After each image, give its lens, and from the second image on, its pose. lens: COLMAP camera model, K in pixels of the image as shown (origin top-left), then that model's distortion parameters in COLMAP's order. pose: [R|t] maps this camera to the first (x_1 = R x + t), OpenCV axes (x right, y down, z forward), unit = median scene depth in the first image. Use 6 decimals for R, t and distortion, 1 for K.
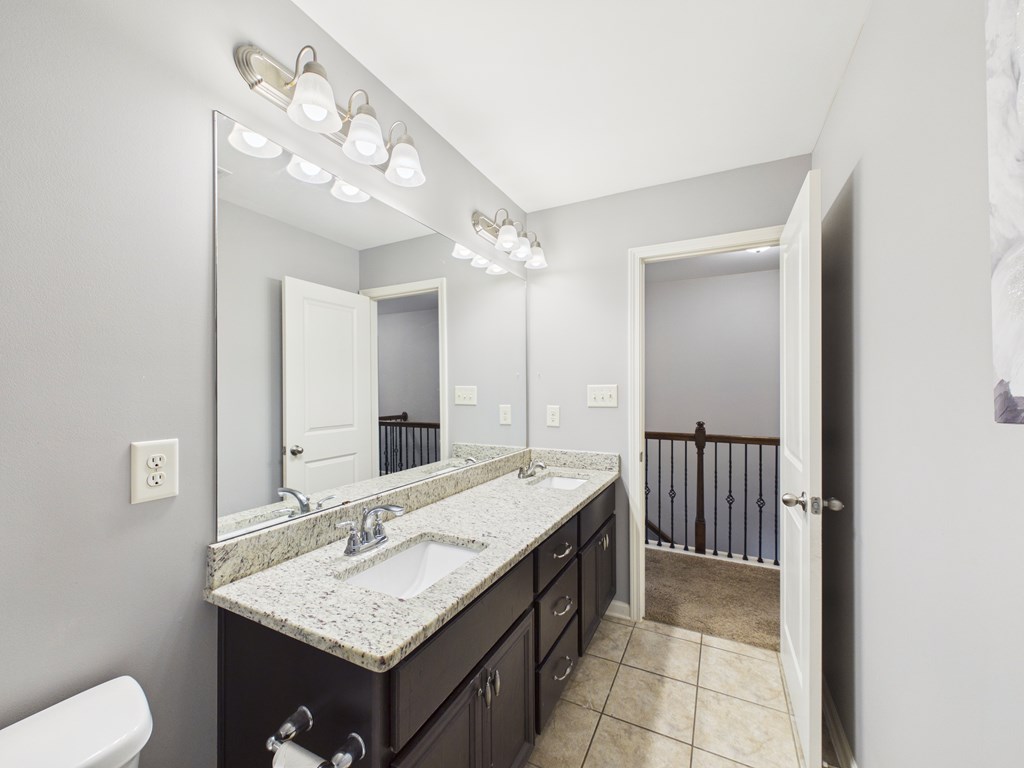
lens RADIAL K [[413.8, 0, 513.0], [0, 413.8, 388.5], [0, 0, 1]] dist [0.002215, 0.000131]
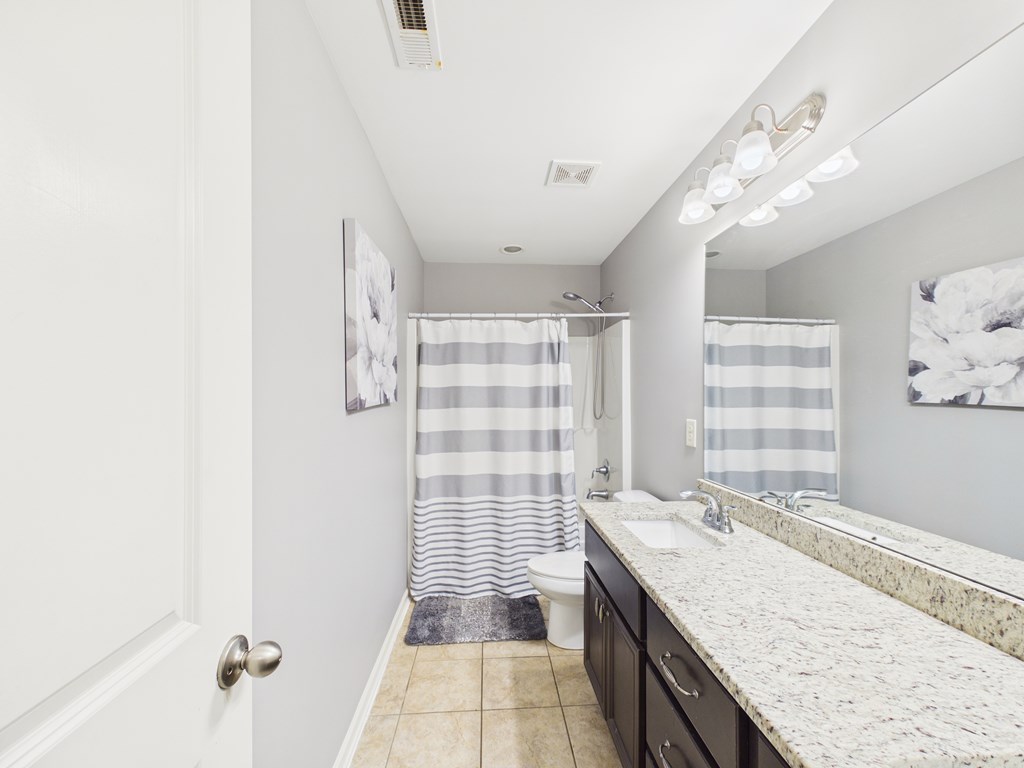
lens RADIAL K [[413.8, 0, 513.0], [0, 413.8, 388.5], [0, 0, 1]] dist [0.002215, 0.000131]
pose [[-0.857046, -0.005265, -0.515213, 0.595830], [0.004674, 0.999827, -0.017992, -0.002490], [0.515219, -0.017828, -0.856873, 1.321459]]
